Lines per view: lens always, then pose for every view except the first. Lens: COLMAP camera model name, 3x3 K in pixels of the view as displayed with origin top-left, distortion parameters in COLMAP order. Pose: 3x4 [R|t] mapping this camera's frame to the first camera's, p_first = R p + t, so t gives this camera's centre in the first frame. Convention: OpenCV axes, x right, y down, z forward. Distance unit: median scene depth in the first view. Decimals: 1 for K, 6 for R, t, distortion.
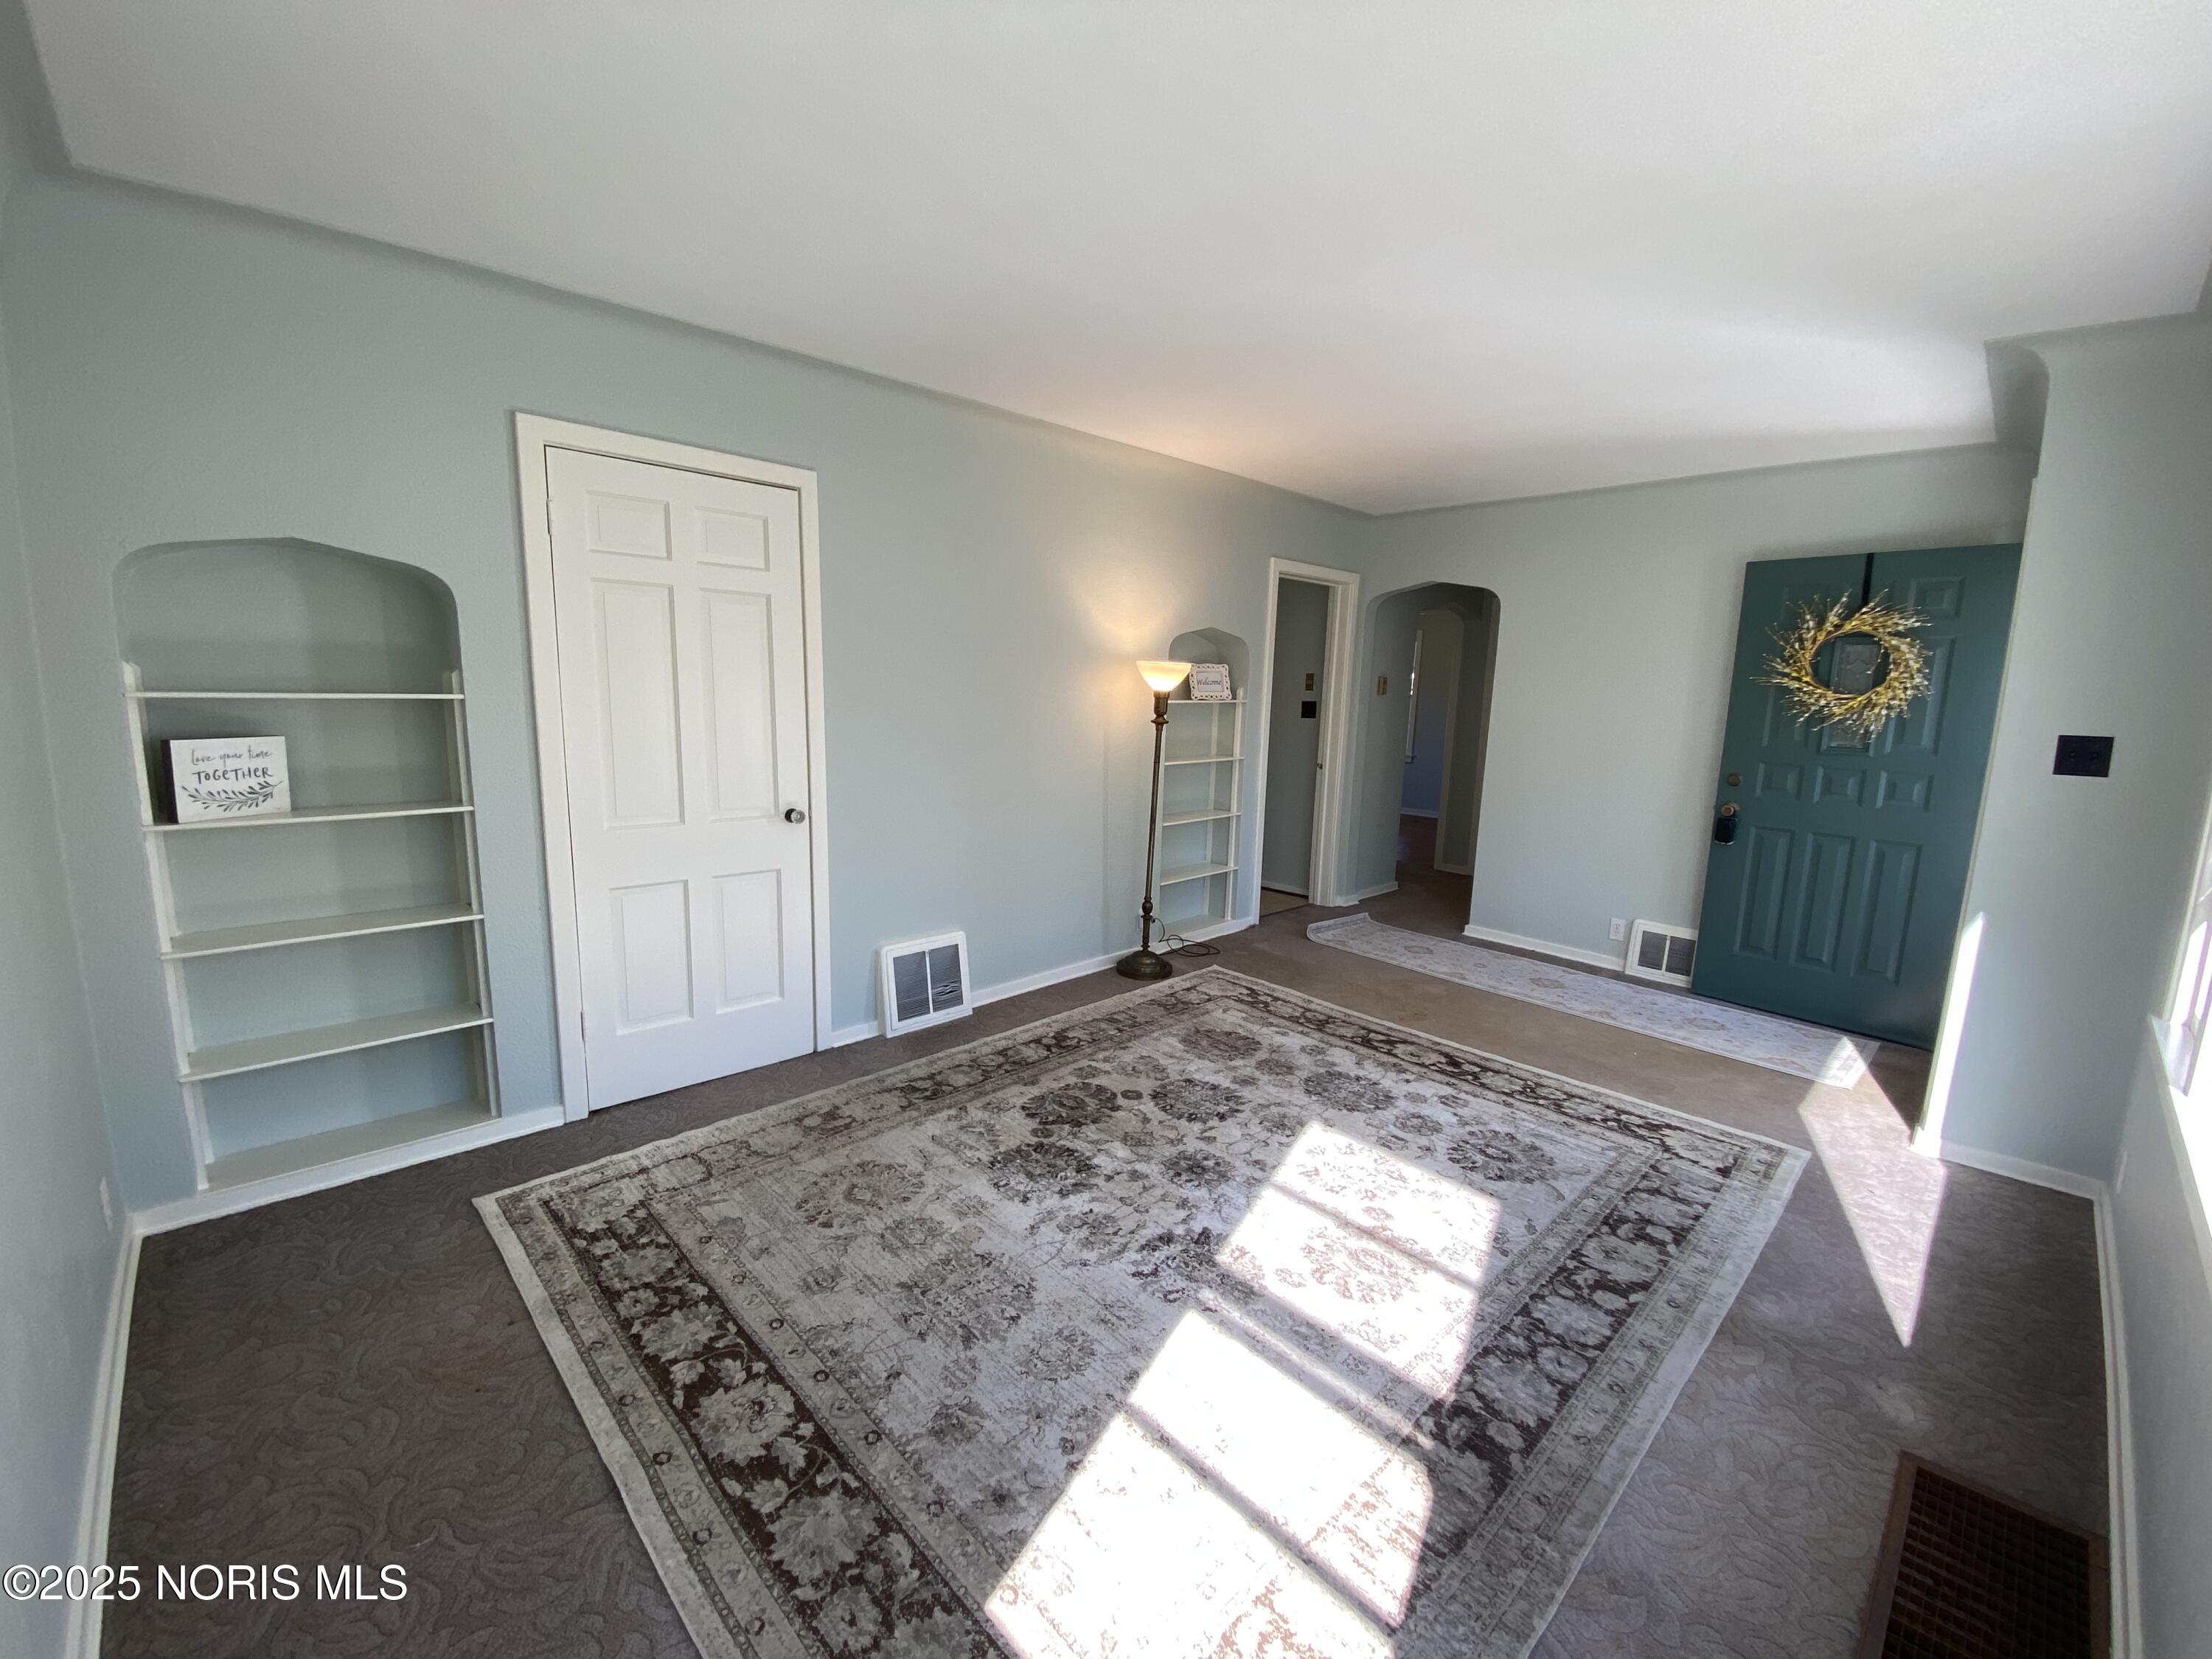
lens RADIAL K [[904.3, 0, 1088.0], [0, 904.3, 846.2], [0, 0, 1]] dist [-0.010597, -0.002147]
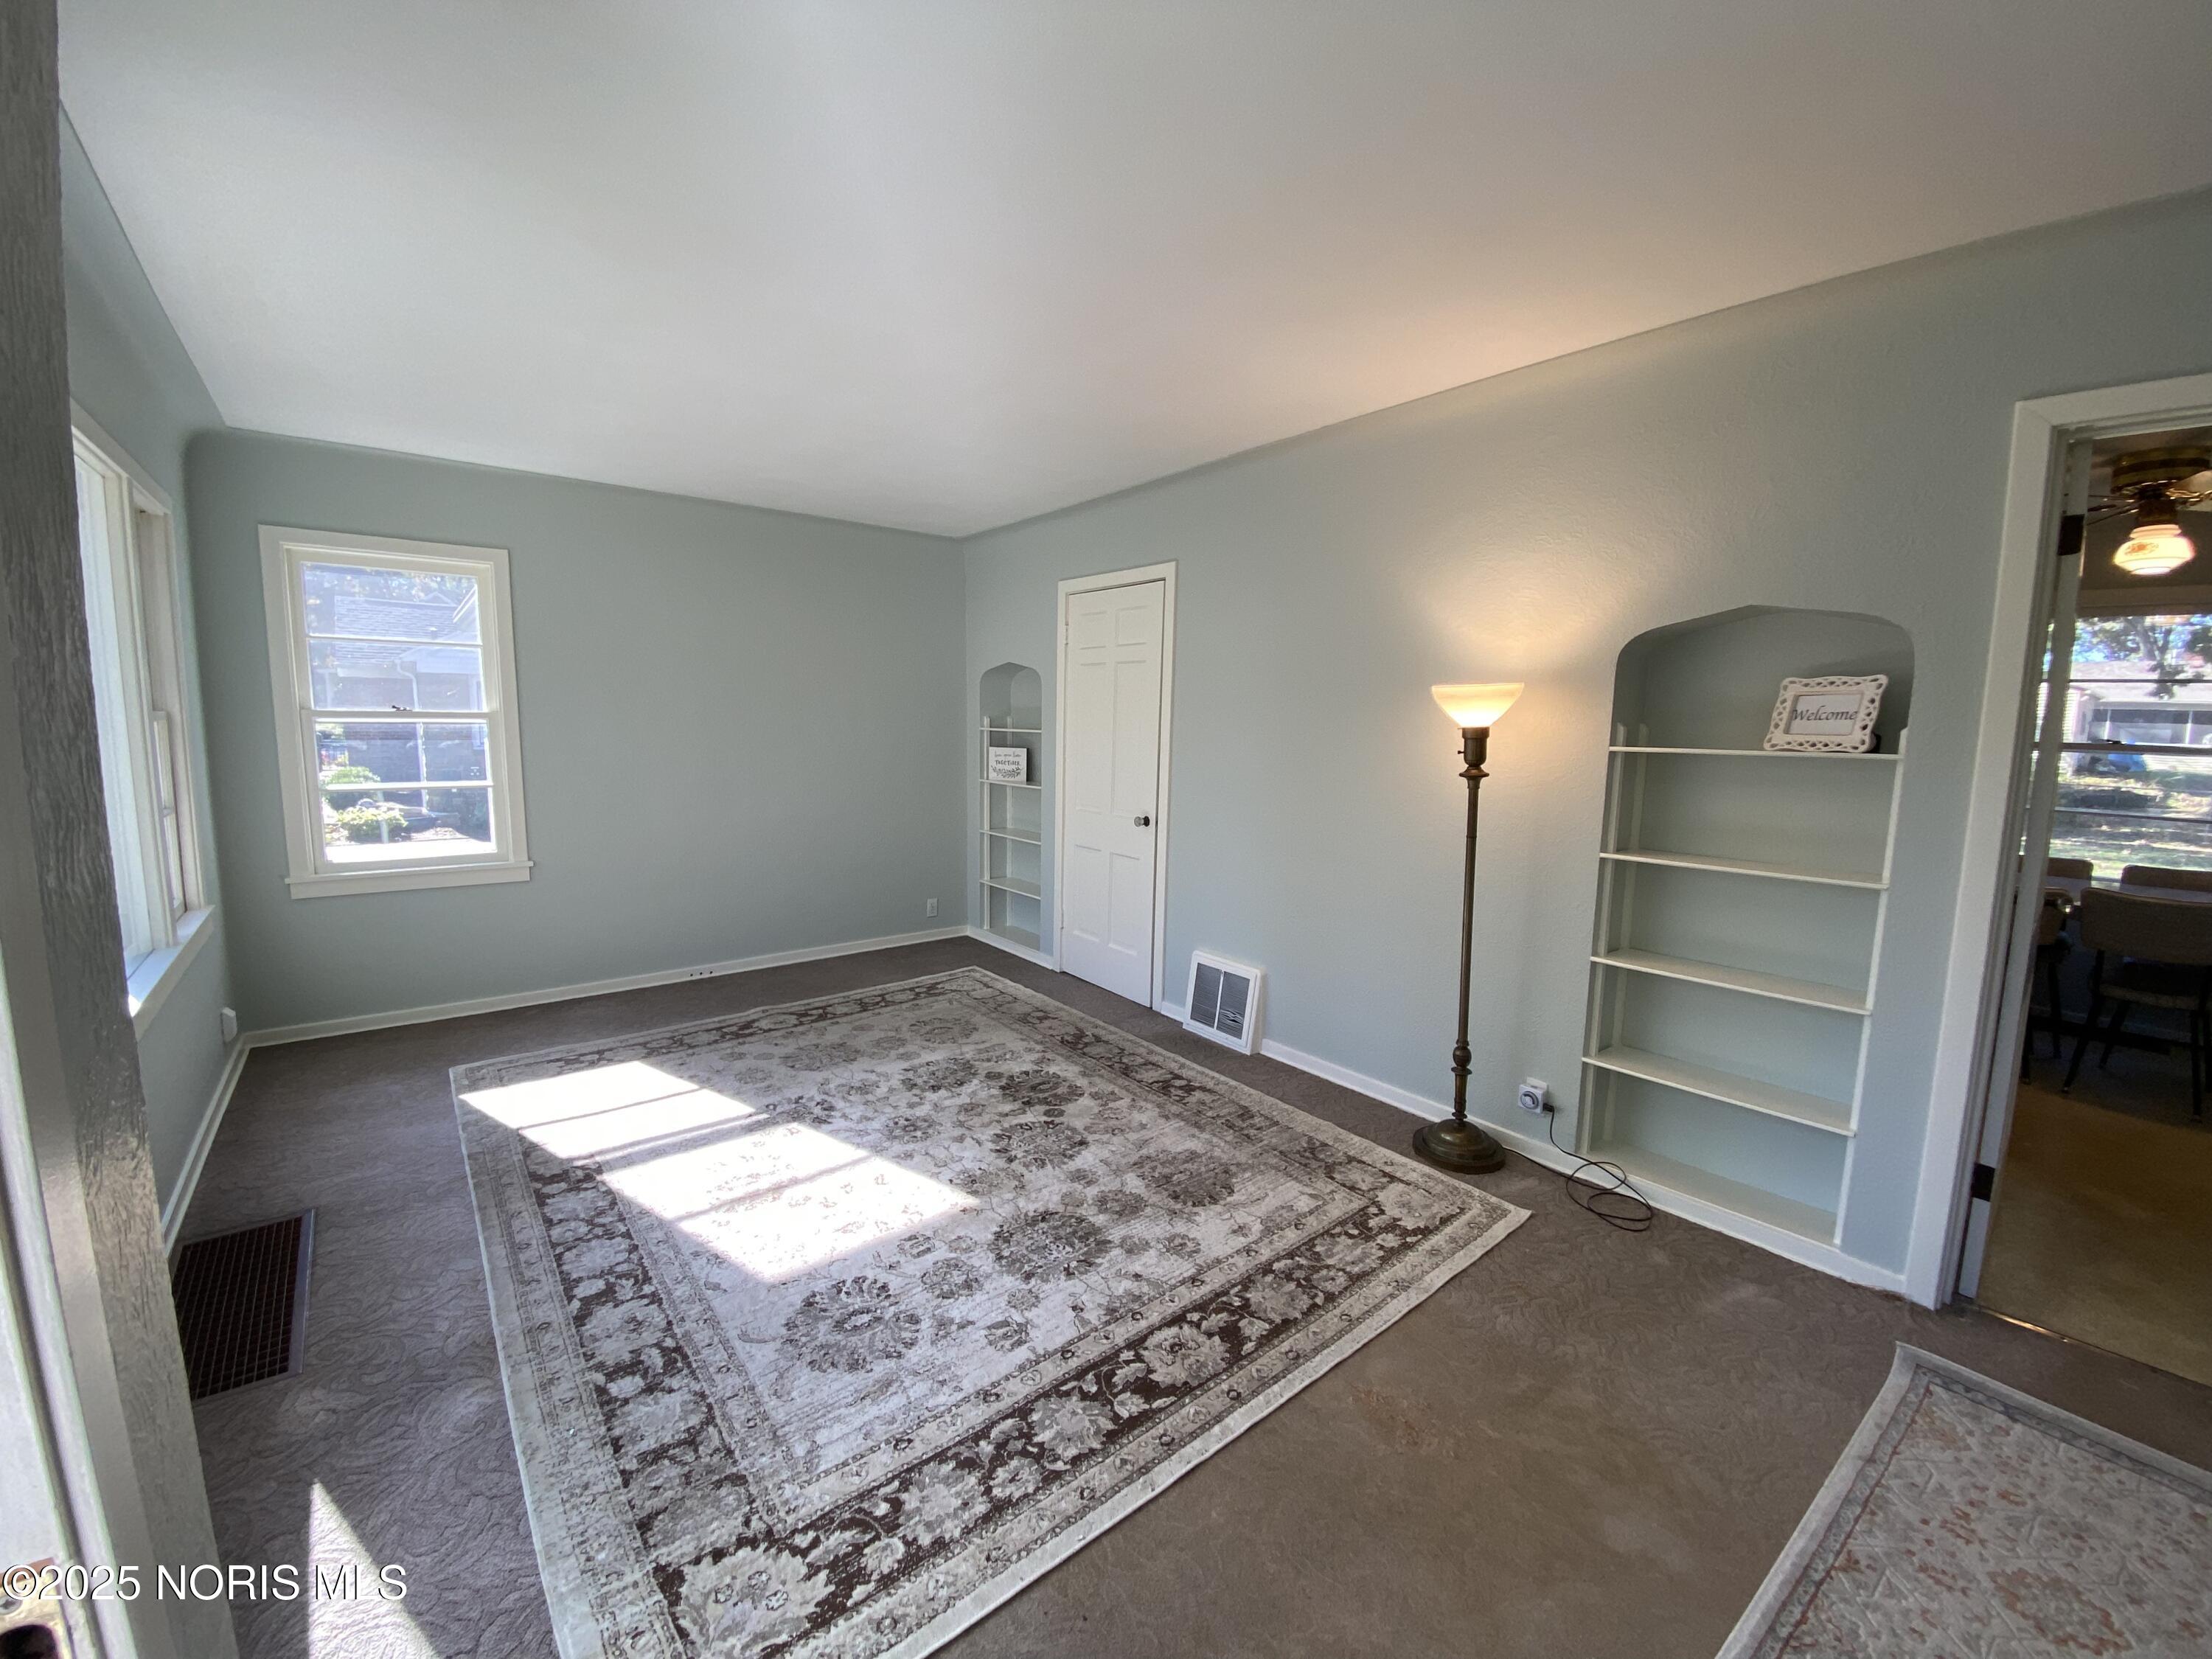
lens RADIAL K [[904.3, 0, 1098.3], [0, 904.3, 816.1], [0, 0, 1]] dist [-0.010597, -0.002147]
pose [[-0.075363, 0.096270, -0.992498, 1.094750], [-0.207773, 0.971966, 0.110055, -0.186539], [0.975270, 0.214508, -0.053248, 1.094636]]
